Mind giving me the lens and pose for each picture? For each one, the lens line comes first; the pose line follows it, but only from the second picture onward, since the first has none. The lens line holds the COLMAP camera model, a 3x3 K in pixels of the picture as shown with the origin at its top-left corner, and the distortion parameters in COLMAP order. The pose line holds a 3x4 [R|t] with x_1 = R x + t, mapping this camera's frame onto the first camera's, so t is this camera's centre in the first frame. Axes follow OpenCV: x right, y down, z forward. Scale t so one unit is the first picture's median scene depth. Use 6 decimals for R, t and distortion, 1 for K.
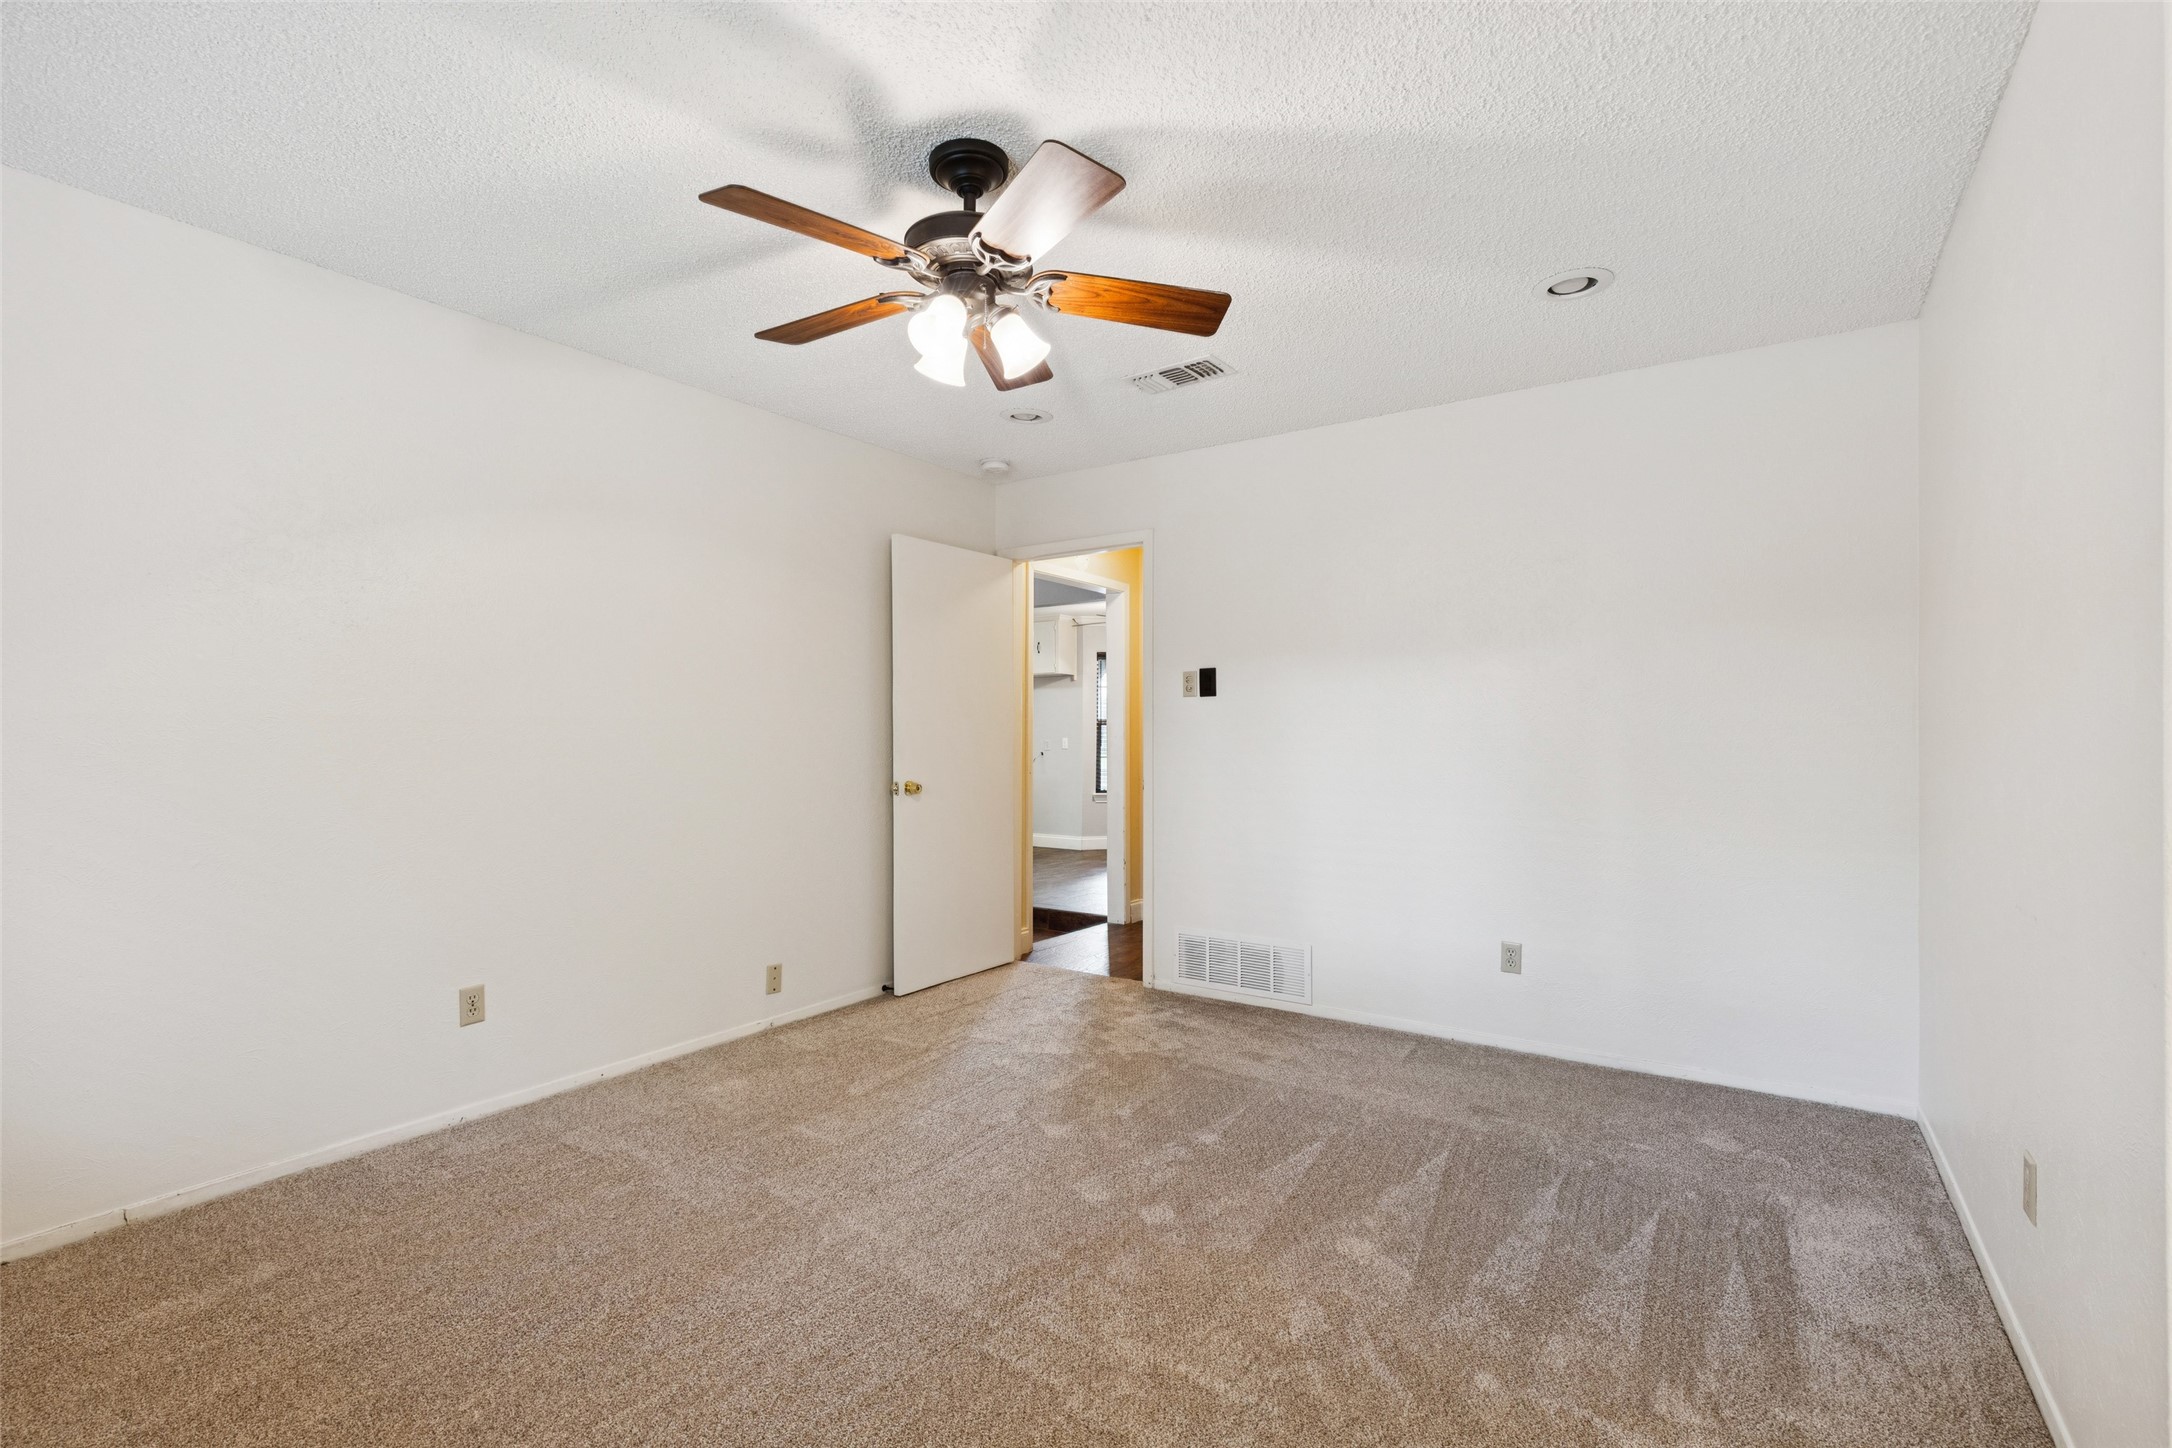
lens RADIAL K [[1006.7, 0, 1085.0], [0, 1006.7, 729.8], [0, 0, 1]] dist [0.015543, -0.000200]
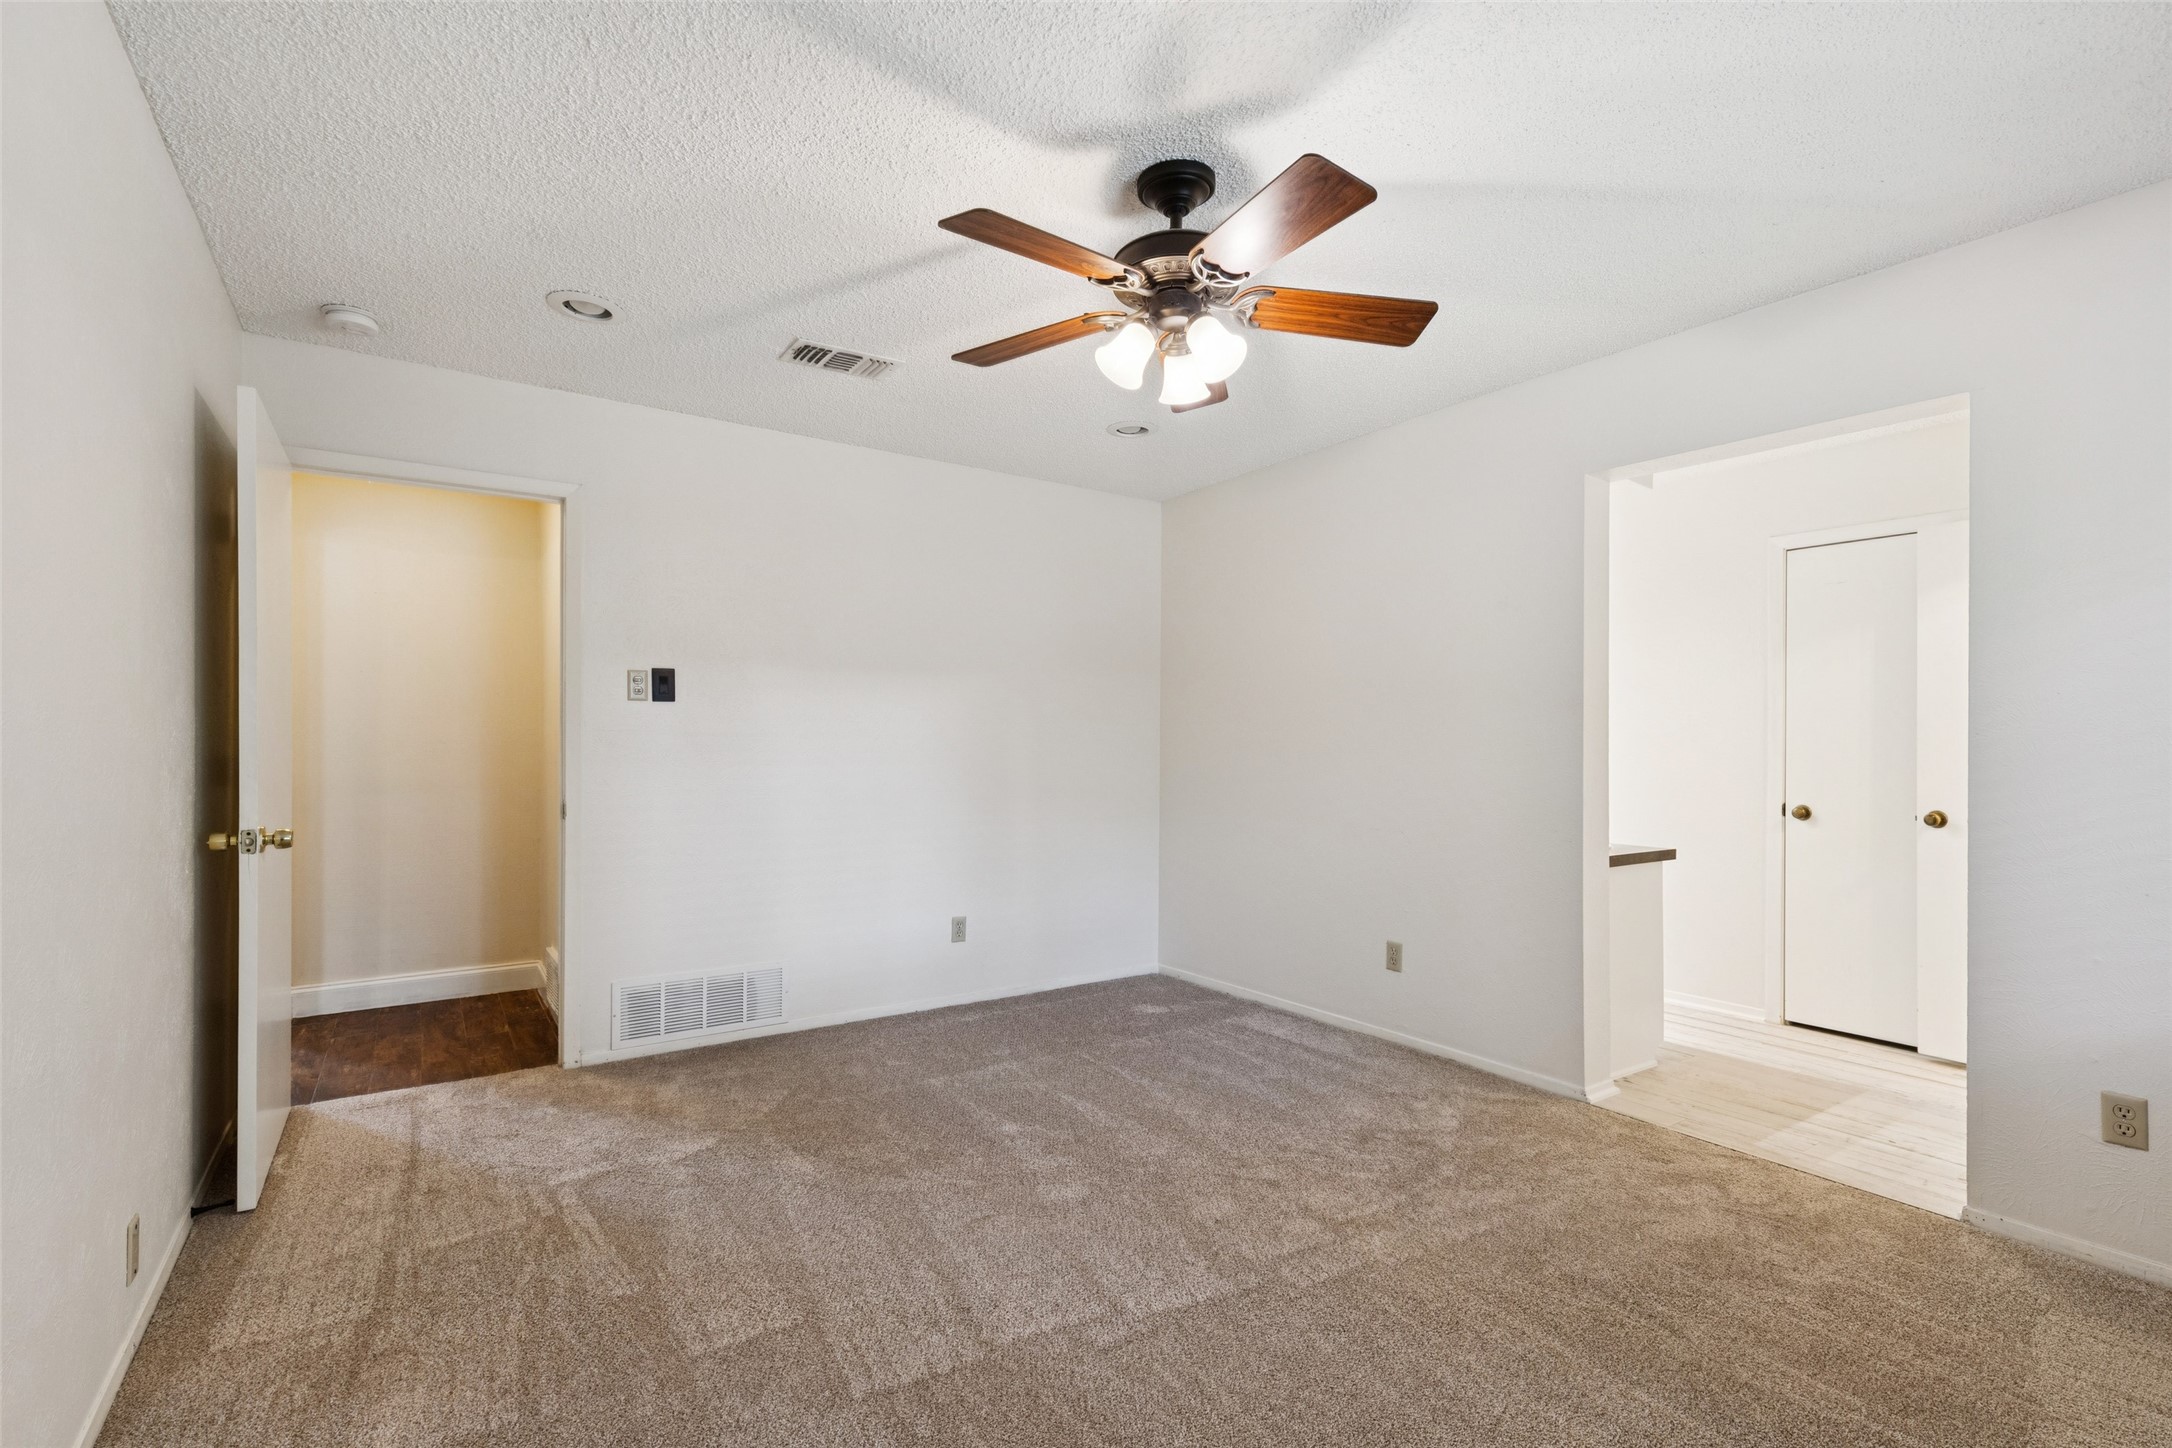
lens RADIAL K [[978.3, 0, 1077.2], [0, 978.3, 741.7], [0, 0, 1]] dist [0.011101, -0.001456]
pose [[0.375769, 0.004582, 0.926702, -0.544303], [0.001185, 0.999985, -0.005425, 0.006362], [-0.926713, 0.003137, 0.375757, 0.377646]]
